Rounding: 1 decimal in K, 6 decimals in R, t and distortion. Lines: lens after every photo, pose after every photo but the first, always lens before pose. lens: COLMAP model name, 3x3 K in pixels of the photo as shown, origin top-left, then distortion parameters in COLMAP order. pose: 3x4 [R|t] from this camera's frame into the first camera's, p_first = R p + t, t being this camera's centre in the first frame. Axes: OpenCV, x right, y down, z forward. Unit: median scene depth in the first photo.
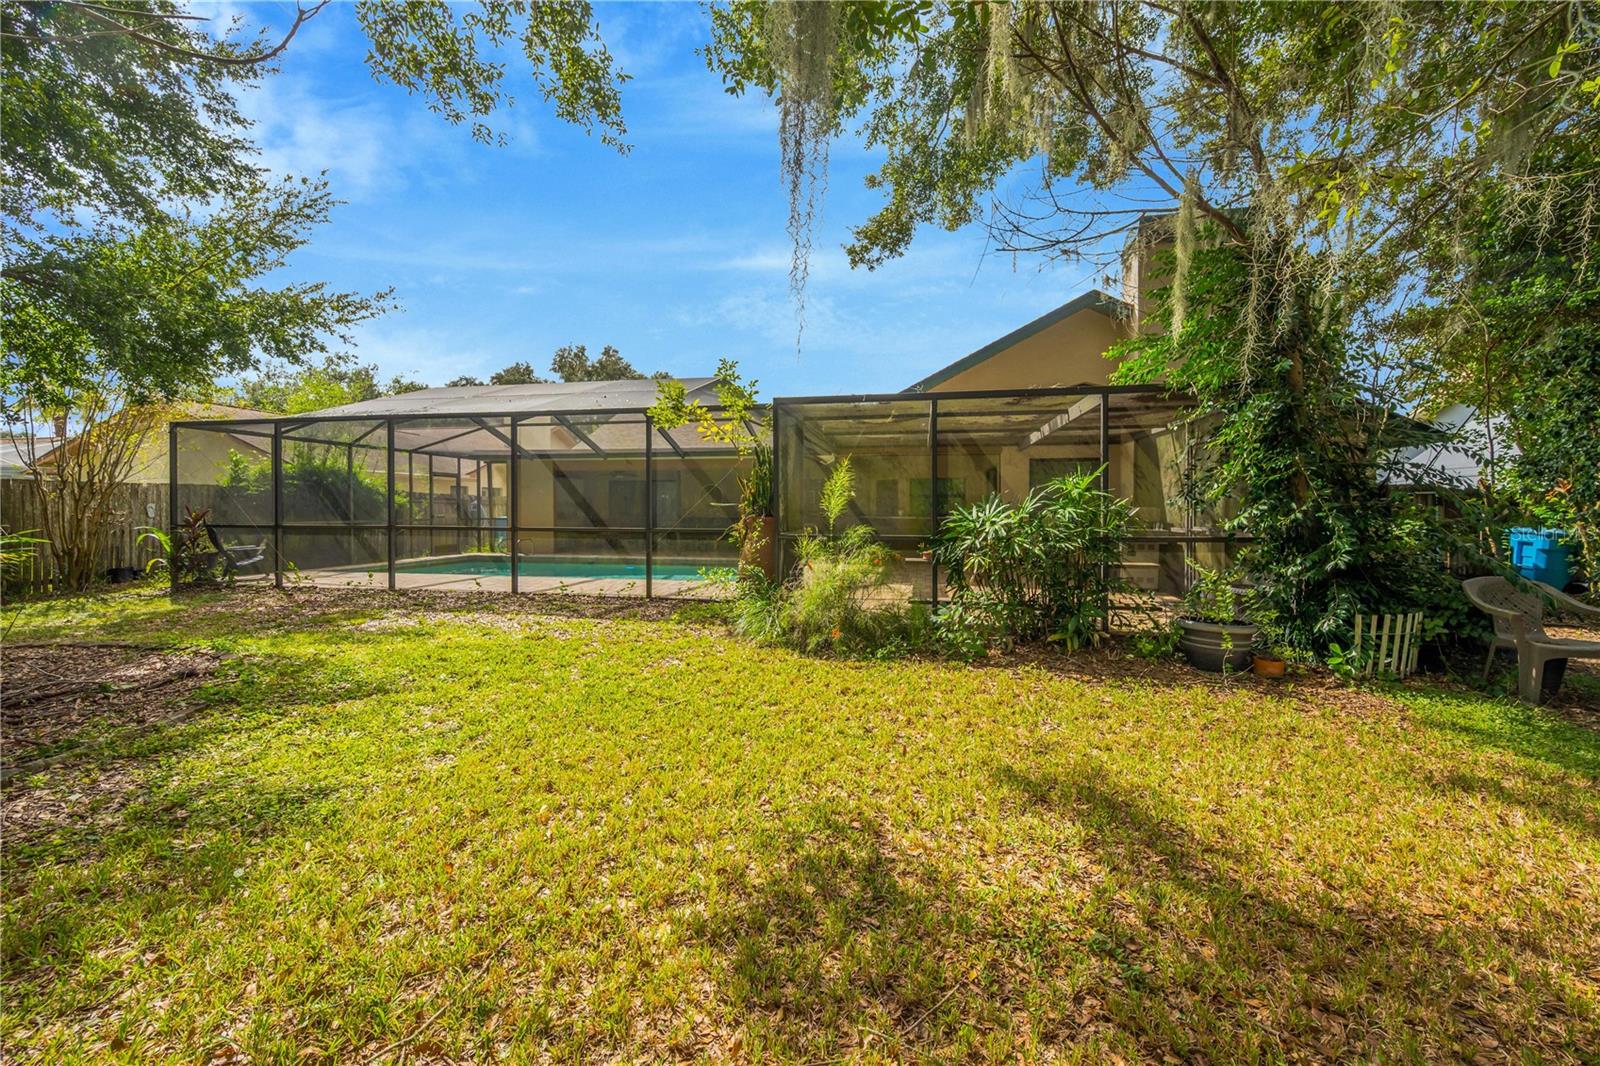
lens RADIAL K [[633.2, 0, 800.2], [0, 633.2, 522.1], [0, 0, 1]] dist [0.000418, -0.000011]
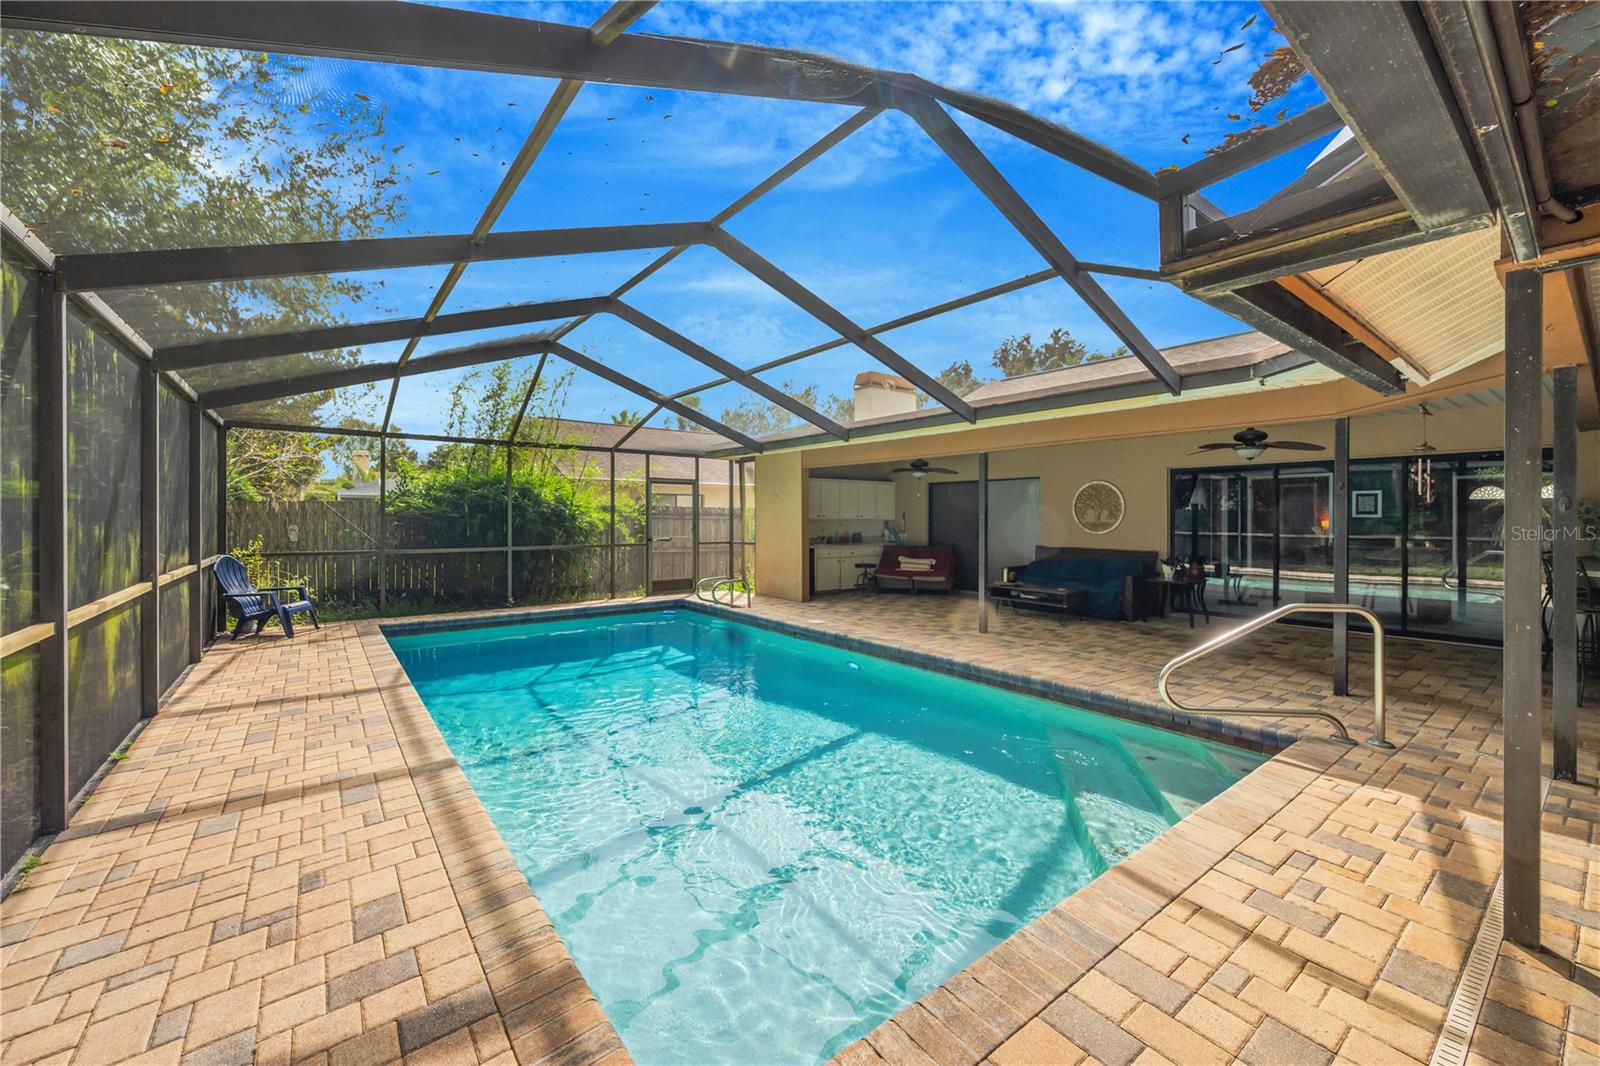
lens RADIAL K [[633.2, 0, 790.1], [0, 633.2, 519.6], [0, 0, 1]] dist [0.000418, -0.000011]
pose [[0.727300, 0.000754, -0.686320, 0.020648], [-0.012573, 0.999846, -0.012225, -0.004733], [0.686205, 0.017521, 0.727197, 0.143230]]
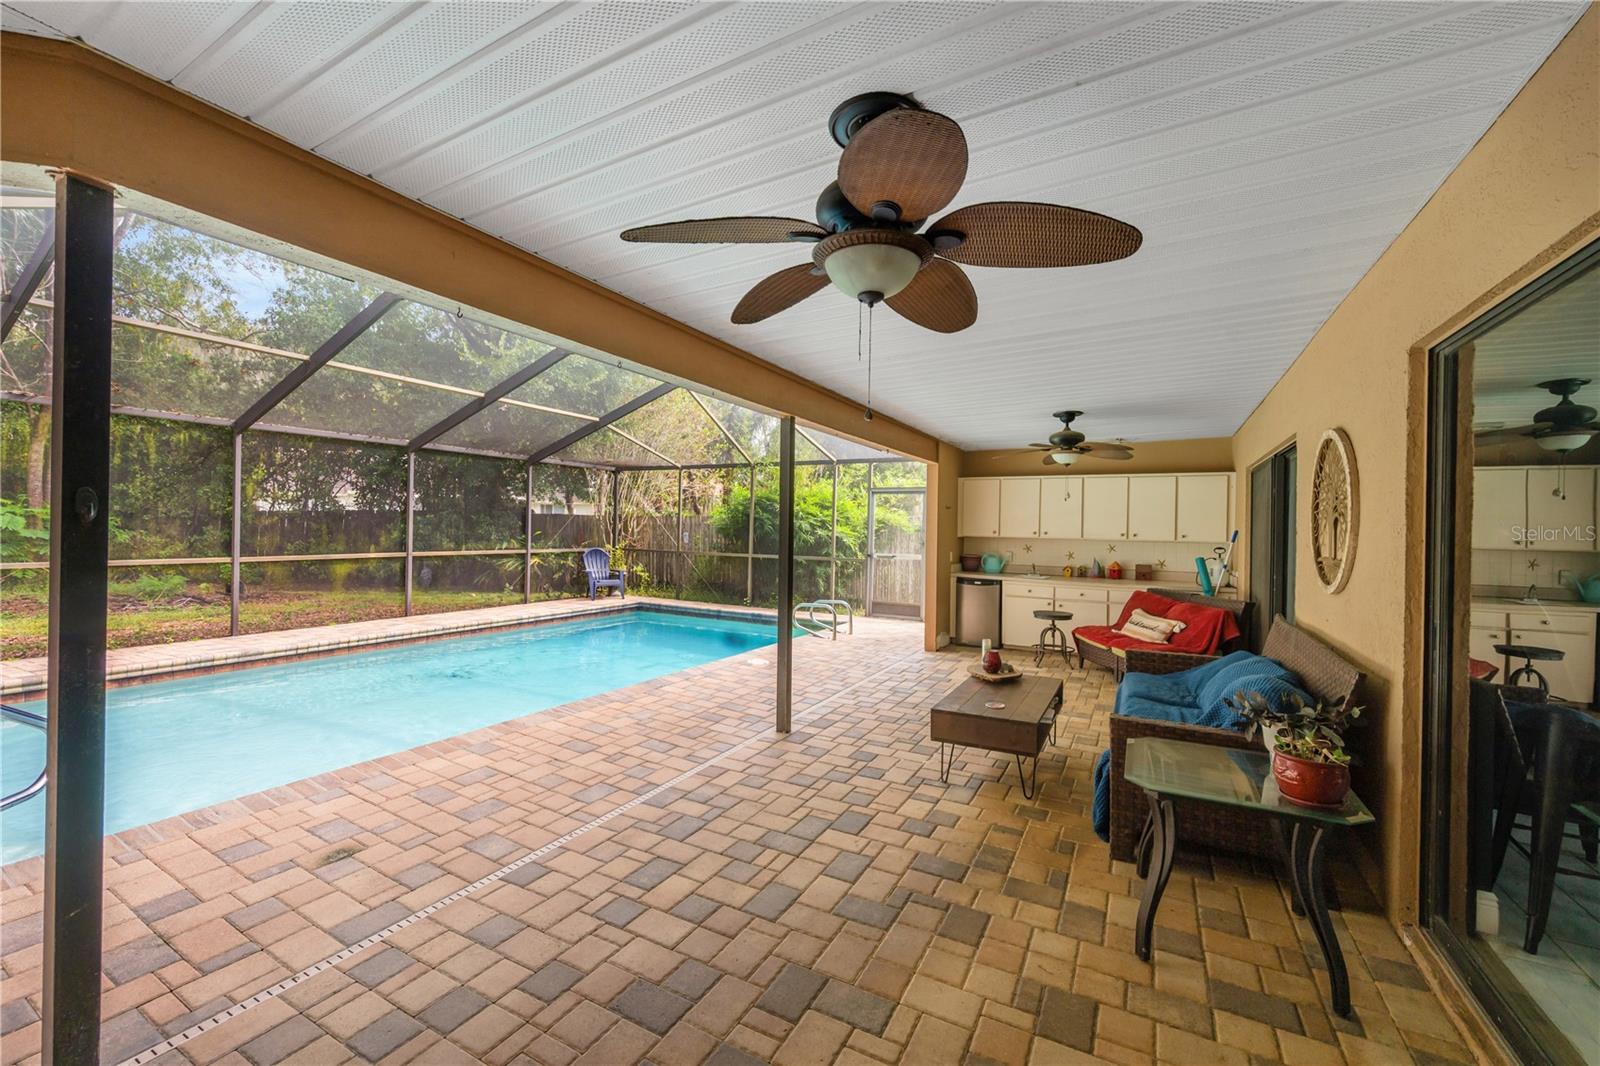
lens RADIAL K [[633.2, 0, 807.6], [0, 633.2, 530.5], [0, 0, 1]] dist [0.000418, -0.000011]
pose [[-0.329702, -0.006603, -0.944062, 0.031298], [-0.039966, 0.999177, 0.006969, -0.008235], [0.943239, 0.040028, -0.329694, 0.304601]]
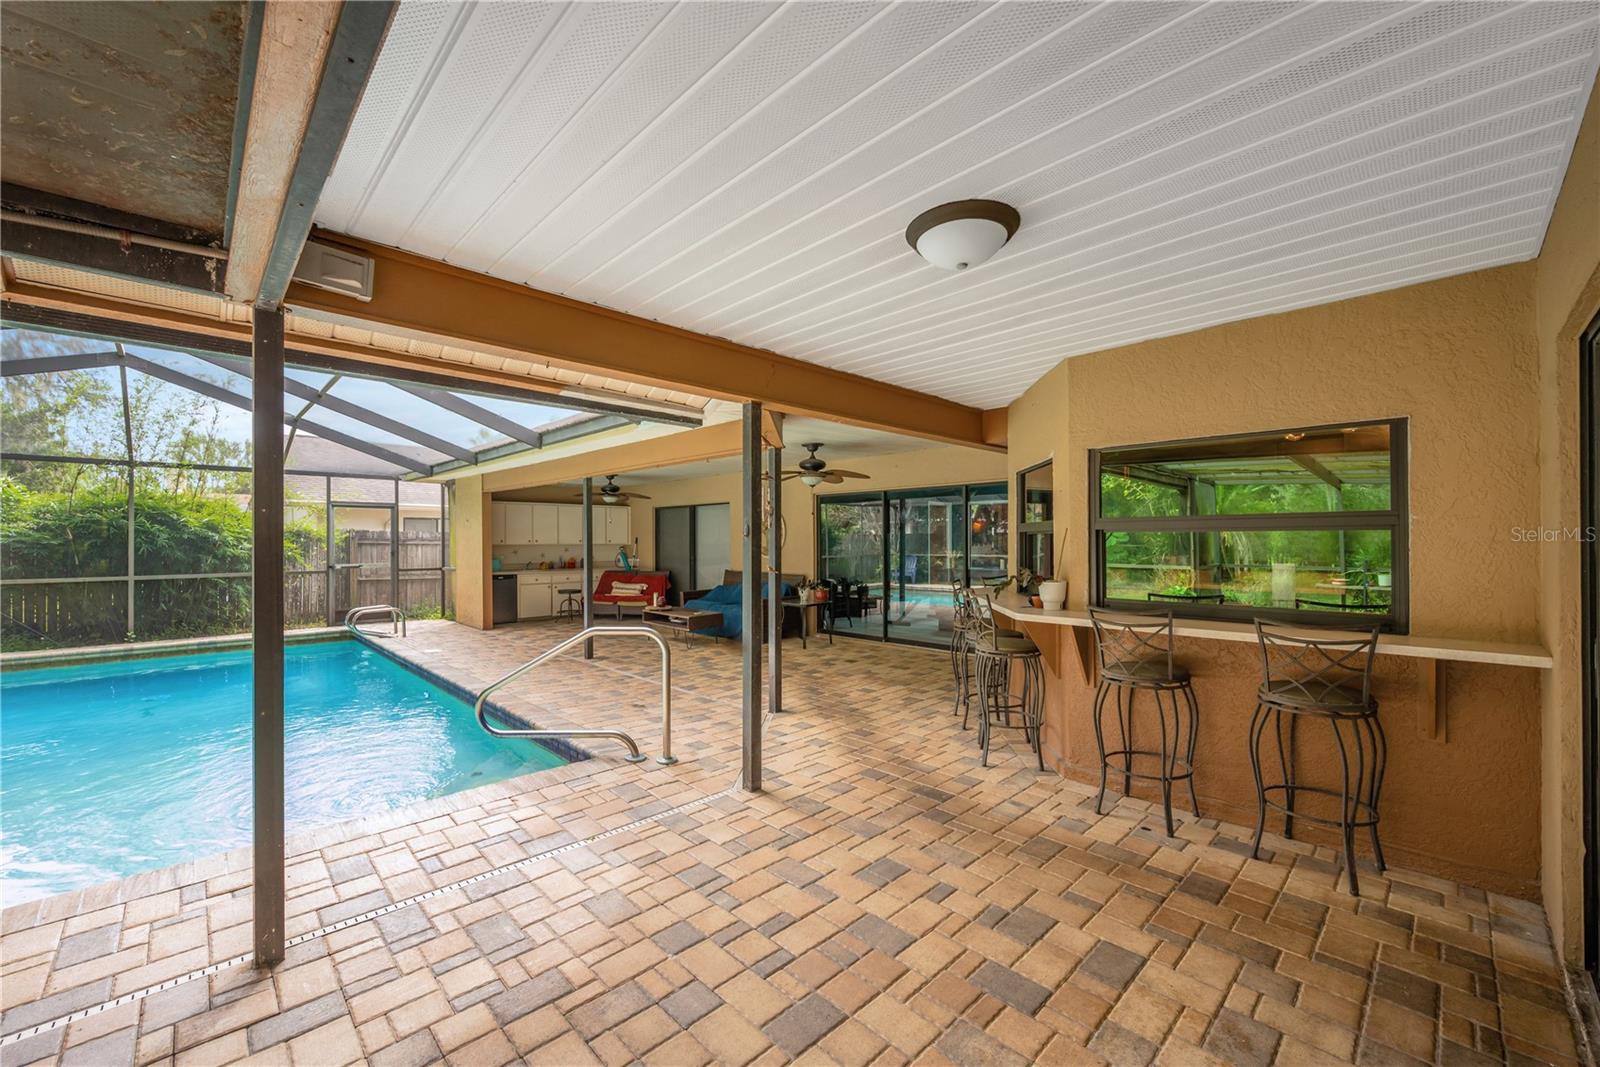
lens RADIAL K [[633.2, 0, 794.2], [0, 633.2, 541.9], [0, 0, 1]] dist [0.000418, -0.000011]
pose [[0.801846, -0.003253, -0.597522, 0.076297], [-0.007373, 0.999855, -0.015338, -0.005922], [0.597485, 0.016704, 0.801706, 0.189784]]
